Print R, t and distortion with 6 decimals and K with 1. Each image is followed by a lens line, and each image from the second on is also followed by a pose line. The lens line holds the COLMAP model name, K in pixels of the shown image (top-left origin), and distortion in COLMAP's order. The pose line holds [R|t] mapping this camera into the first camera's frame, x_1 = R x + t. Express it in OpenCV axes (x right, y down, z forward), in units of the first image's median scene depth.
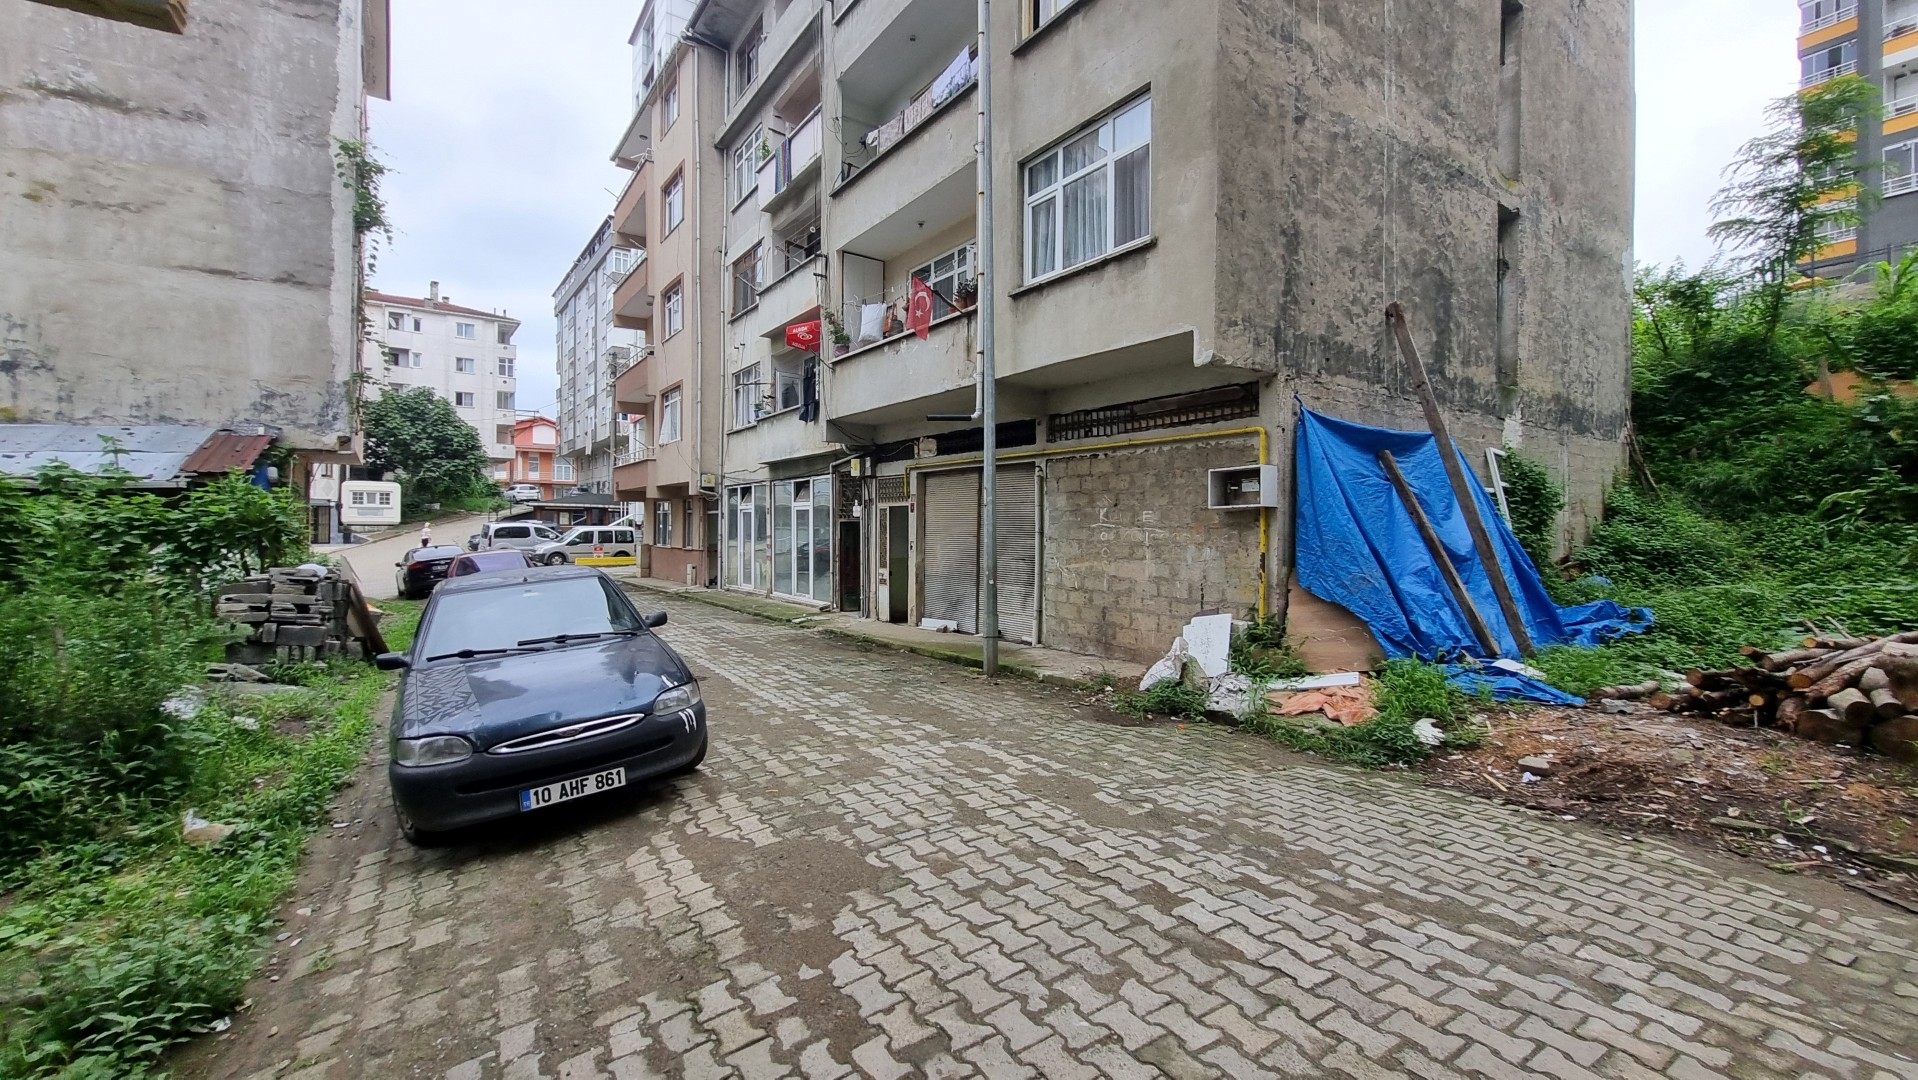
lens RADIAL K [[753.6, 0, 933.1], [0, 753.6, 532.2], [0, 0, 1]] dist [0.002016, -0.002701]
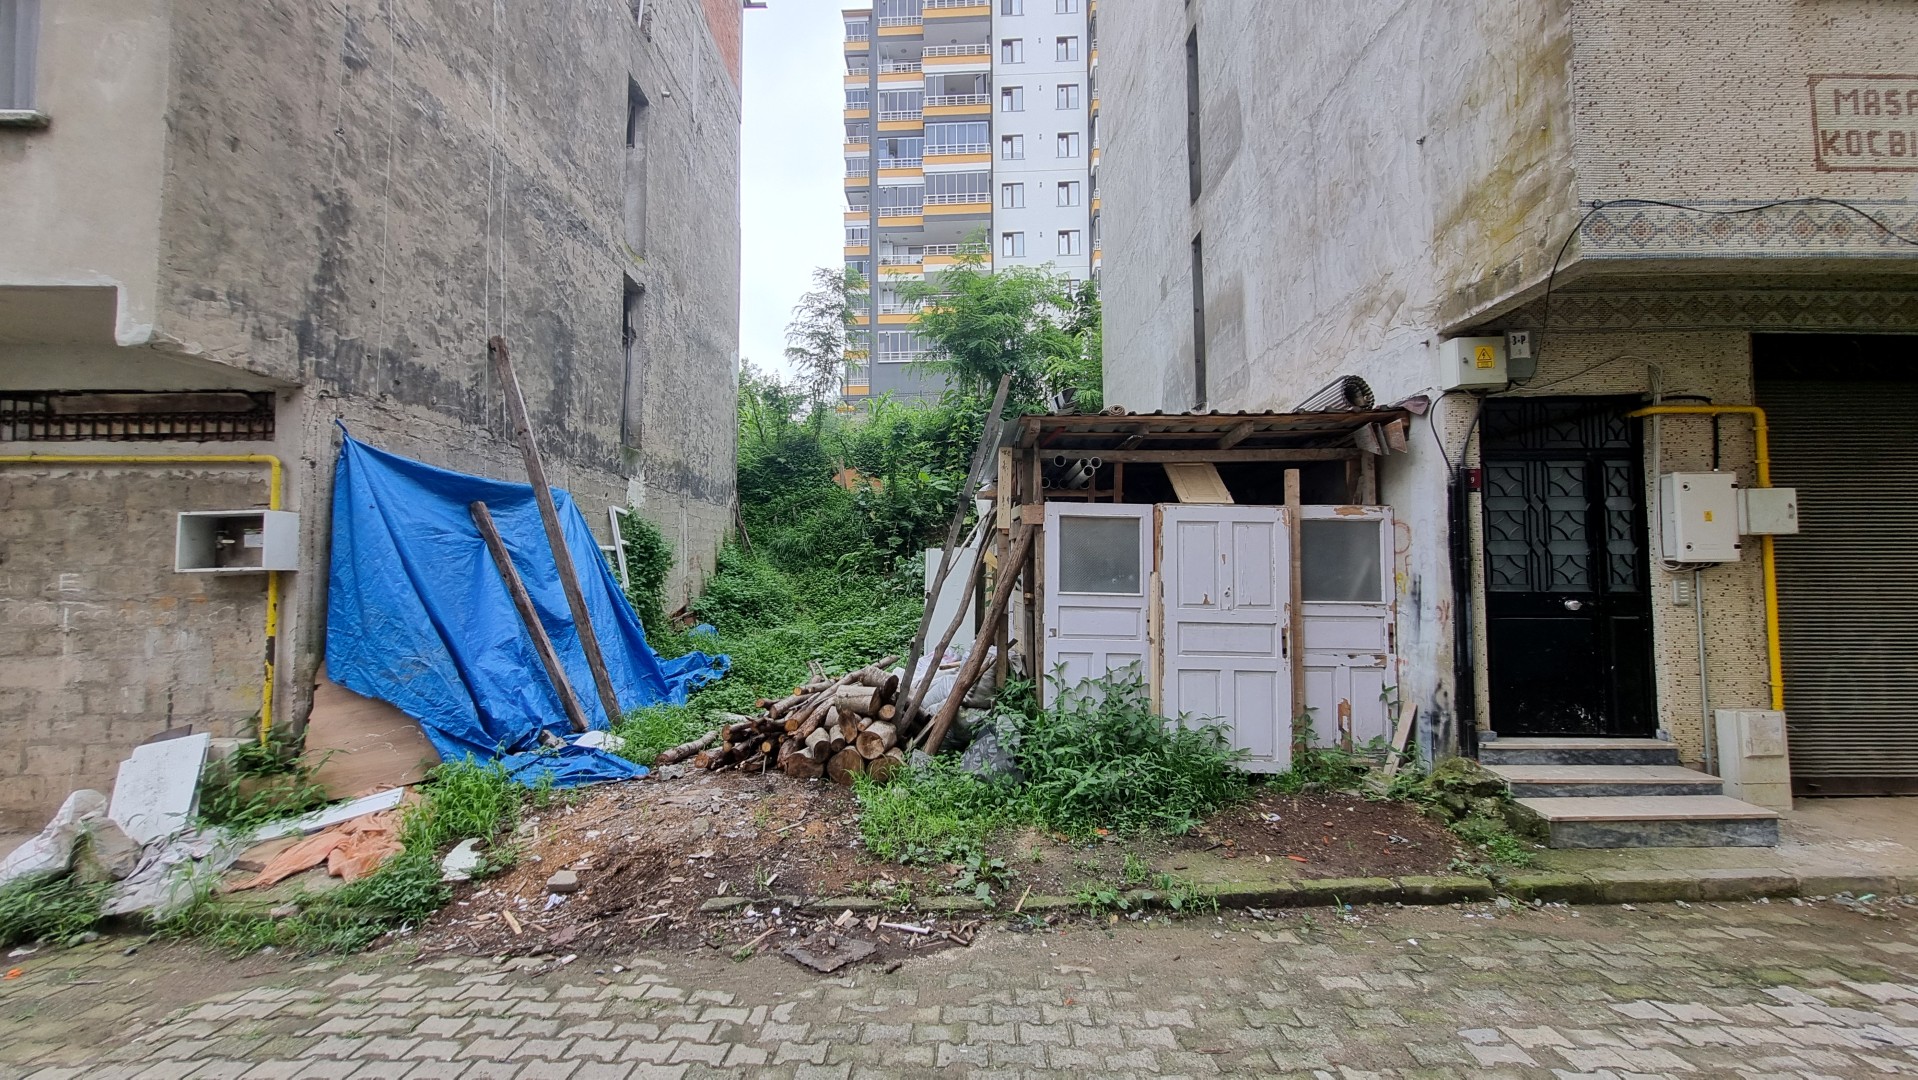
lens RADIAL K [[751.5, 0, 928.5], [0, 751.5, 535.4], [0, 0, 1]] dist [0.001961, -0.002575]
pose [[0.574241, 0.034173, 0.817973, 0.201182], [0.010155, 0.998754, -0.048855, -0.023941], [-0.818623, 0.036361, 0.573179, 0.095825]]
